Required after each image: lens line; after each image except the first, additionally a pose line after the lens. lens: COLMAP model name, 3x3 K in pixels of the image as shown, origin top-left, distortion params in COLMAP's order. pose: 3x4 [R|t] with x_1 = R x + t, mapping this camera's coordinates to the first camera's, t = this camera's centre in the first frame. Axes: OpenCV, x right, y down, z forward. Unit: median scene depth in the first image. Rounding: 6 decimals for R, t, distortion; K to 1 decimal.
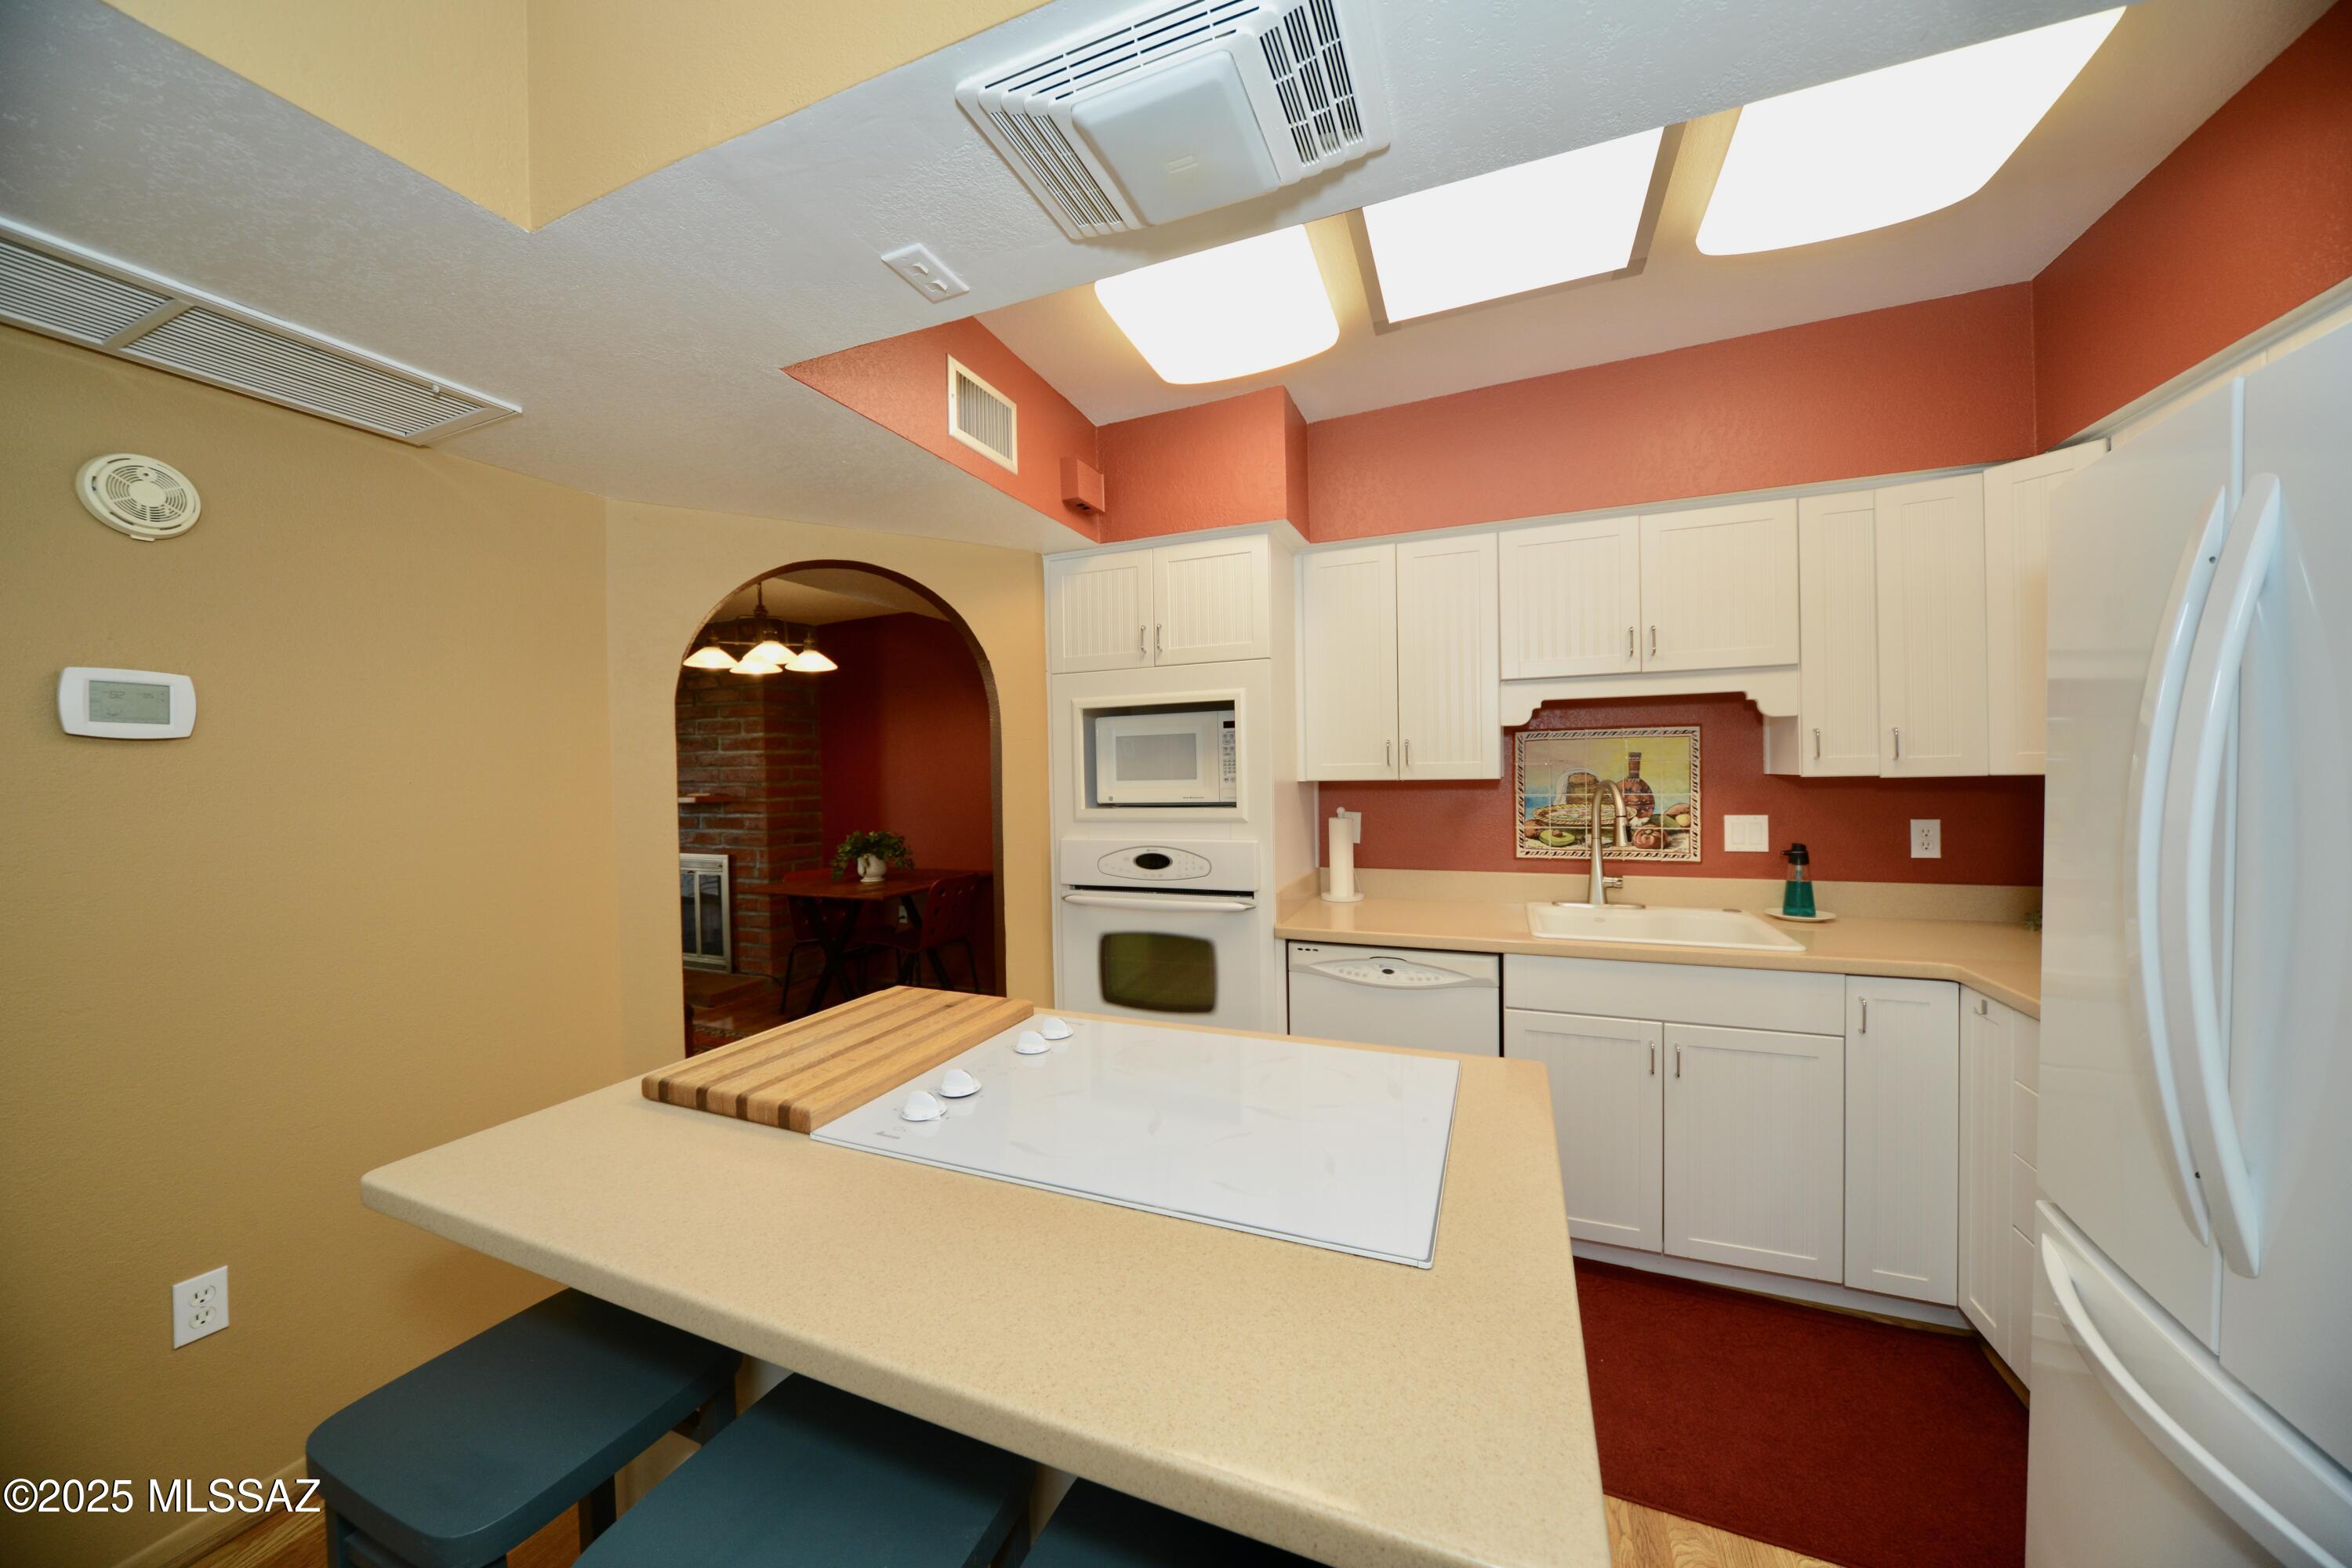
lens RADIAL K [[811.7, 0, 1169.4], [0, 811.7, 785.4], [0, 0, 1]] dist [-0.021122, -0.000075]
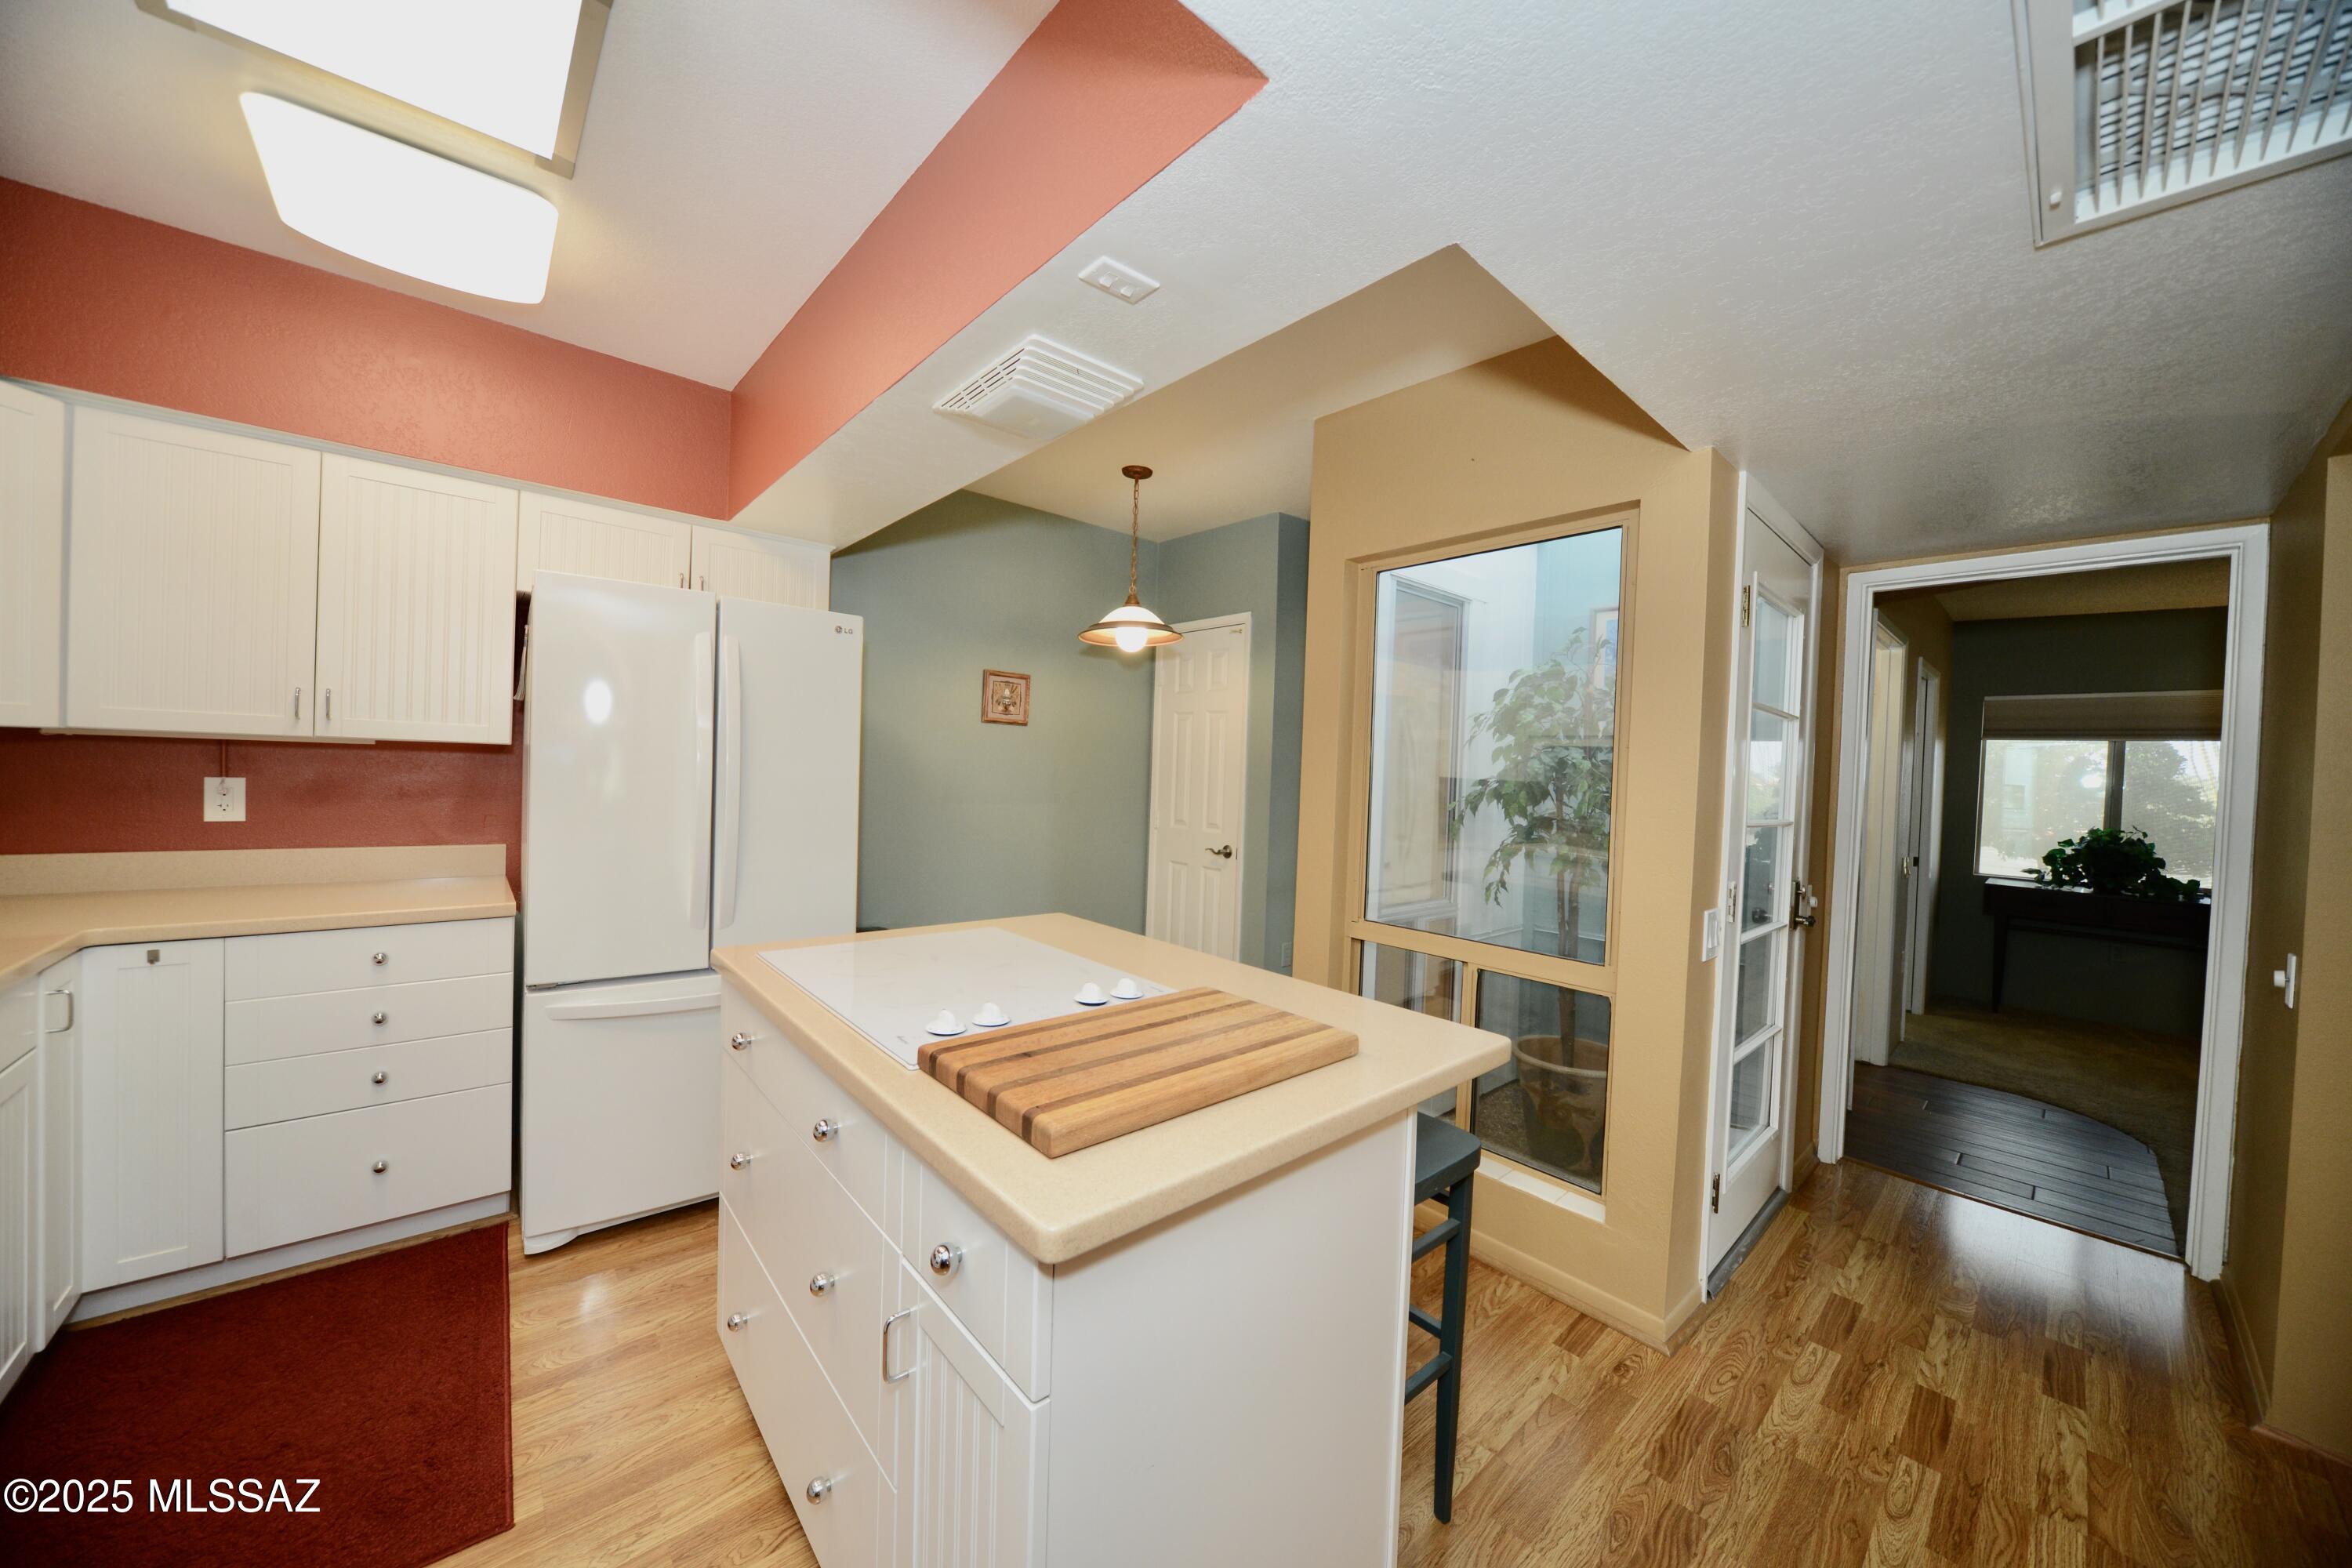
lens RADIAL K [[811.7, 0, 1169.4], [0, 811.7, 785.4], [0, 0, 1]] dist [-0.021122, -0.000075]
pose [[-0.896316, -0.012881, 0.443229, -0.742300], [-0.011335, 0.999917, 0.006136, 0.032690], [-0.443271, 0.000476, -0.896388, 1.685432]]
